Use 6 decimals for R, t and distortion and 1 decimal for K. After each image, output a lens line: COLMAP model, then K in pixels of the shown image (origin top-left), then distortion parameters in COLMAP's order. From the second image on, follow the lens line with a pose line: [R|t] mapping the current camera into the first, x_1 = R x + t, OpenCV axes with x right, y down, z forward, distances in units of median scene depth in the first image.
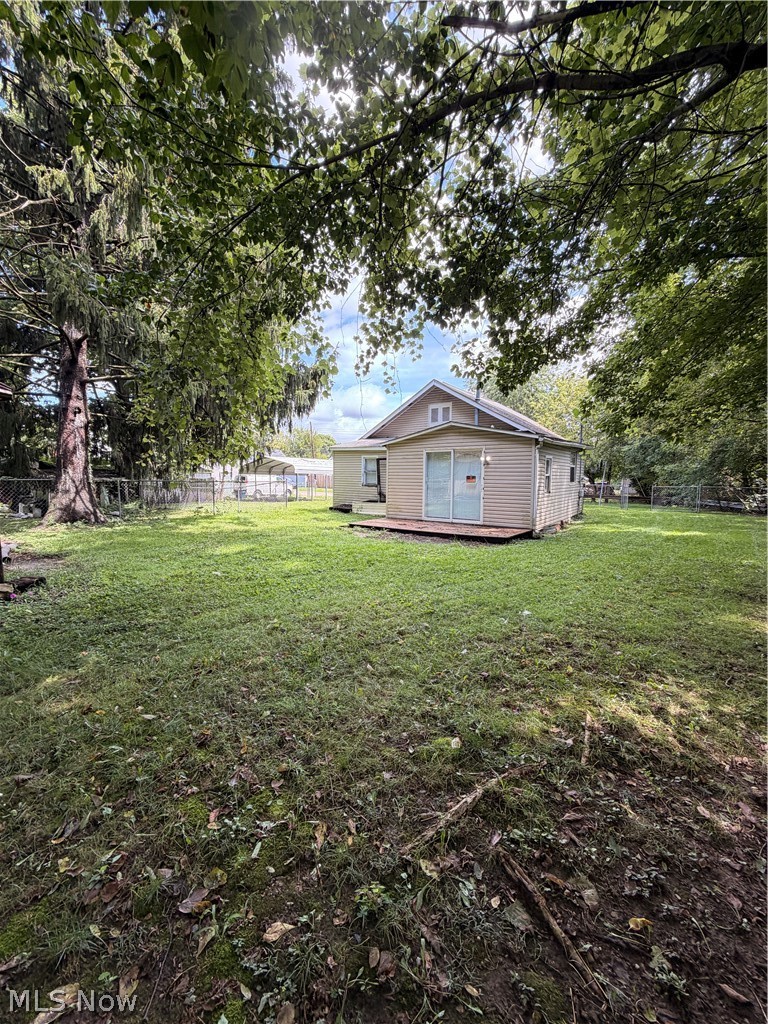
lens RADIAL K [[407.9, 0, 382.8], [0, 407.9, 512.5], [0, 0, 1]] dist [0.002599, -0.001063]
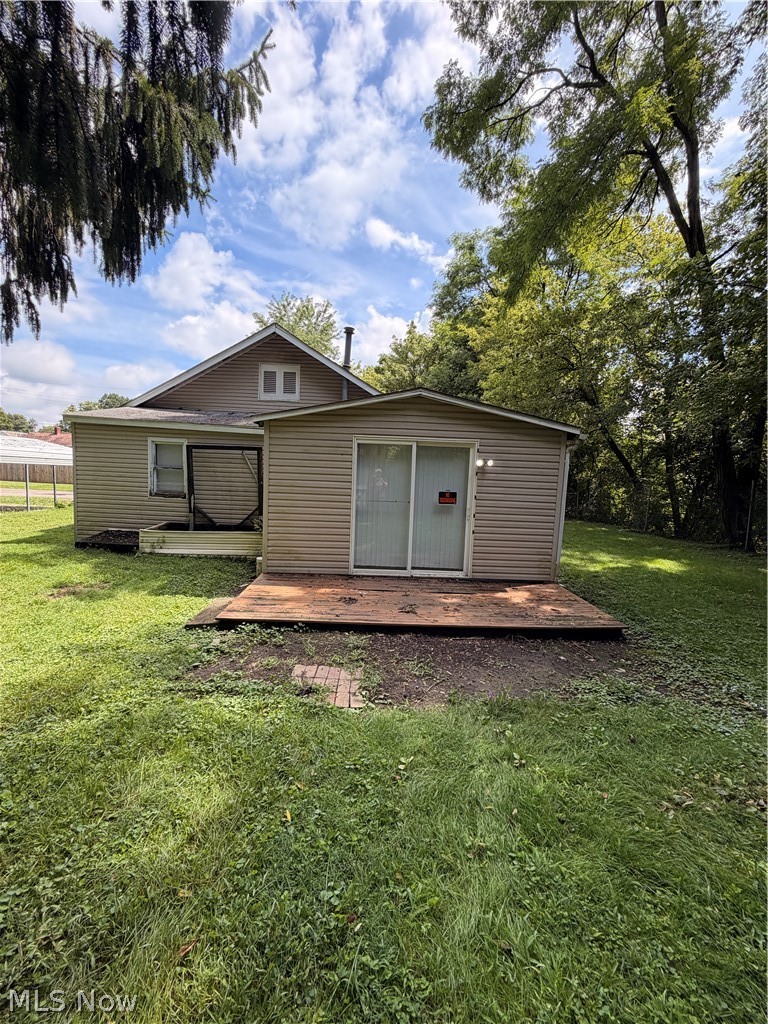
lens RADIAL K [[407.9, 0, 382.1], [0, 407.9, 514.0], [0, 0, 1]] dist [0.002599, -0.001063]
pose [[0.805179, -0.036734, 0.591893, -0.136065], [0.020326, 0.999203, 0.034363, -0.059568], [-0.592683, -0.015637, 0.805284, 0.443928]]
